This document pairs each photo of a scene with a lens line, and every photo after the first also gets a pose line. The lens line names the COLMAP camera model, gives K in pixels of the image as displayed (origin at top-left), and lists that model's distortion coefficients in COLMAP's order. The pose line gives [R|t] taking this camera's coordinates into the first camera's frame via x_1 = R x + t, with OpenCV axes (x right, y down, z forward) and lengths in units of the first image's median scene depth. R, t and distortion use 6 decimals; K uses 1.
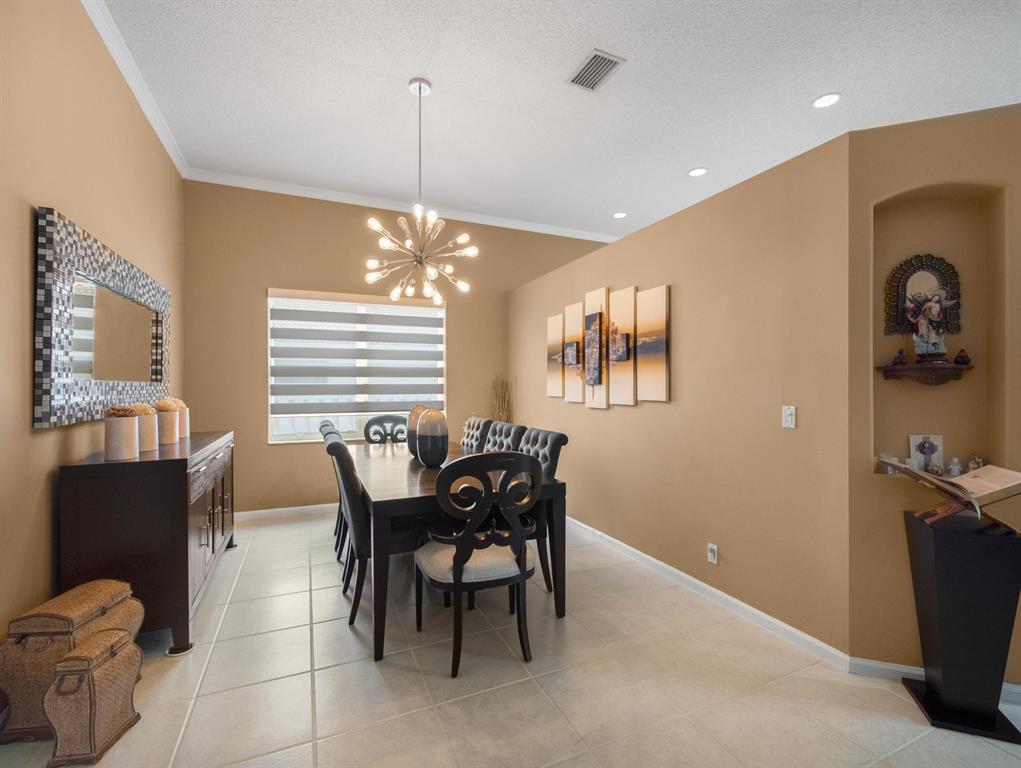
lens RADIAL K [[462.4, 0, 505.2], [0, 462.4, 387.6], [0, 0, 1]] dist [-0.002833, -0.000428]
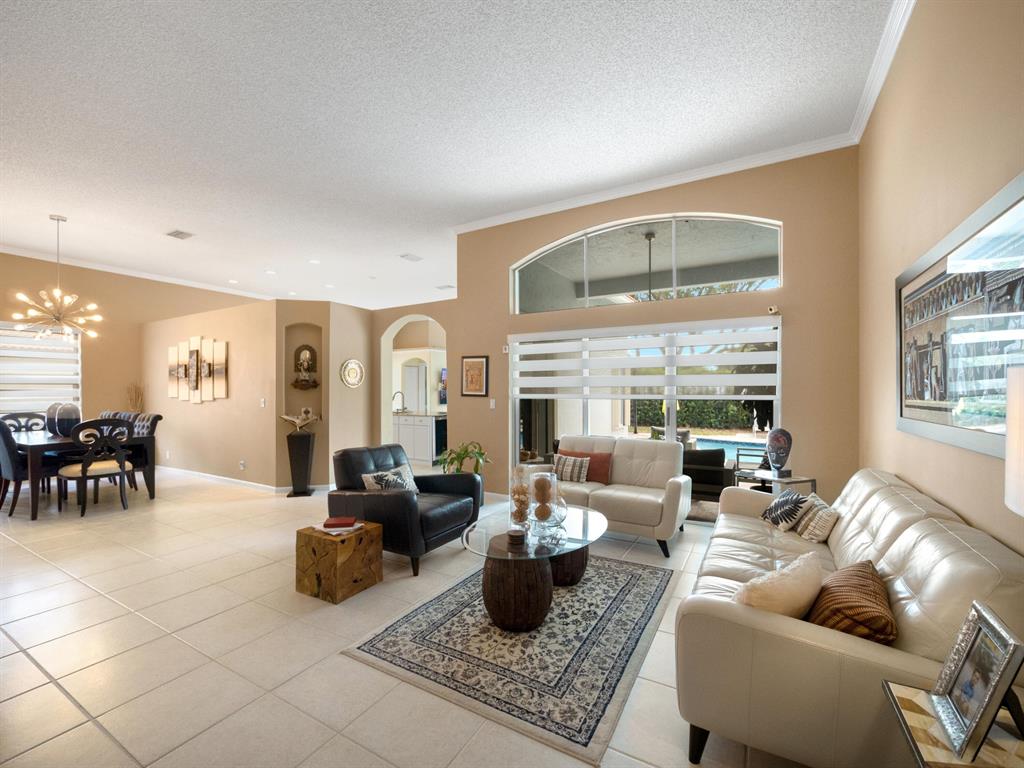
lens RADIAL K [[439.2, 0, 512.7], [0, 439.2, 391.6], [0, 0, 1]] dist [-0.011953, 0.000035]
pose [[0.799074, -0.002252, 0.601229, 0.203476], [0.002825, 0.999996, -0.000008, 0.004570], [-0.601226, 0.001705, 0.799077, -1.342078]]
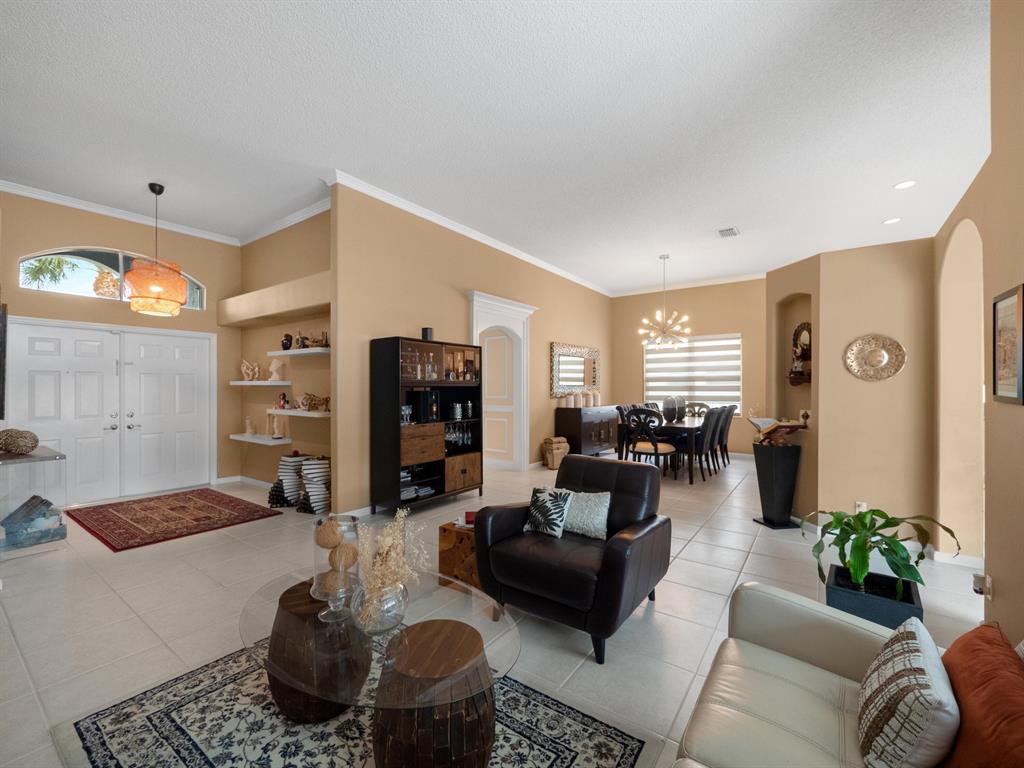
lens RADIAL K [[439.2, 0, 512.7], [0, 439.2, 391.6], [0, 0, 1]] dist [-0.011953, 0.000035]
pose [[0.511007, 0.009567, -0.859523, 1.322777], [-0.002991, 0.999952, 0.009352, 0.003240], [0.859571, -0.002208, 0.511011, -0.783793]]
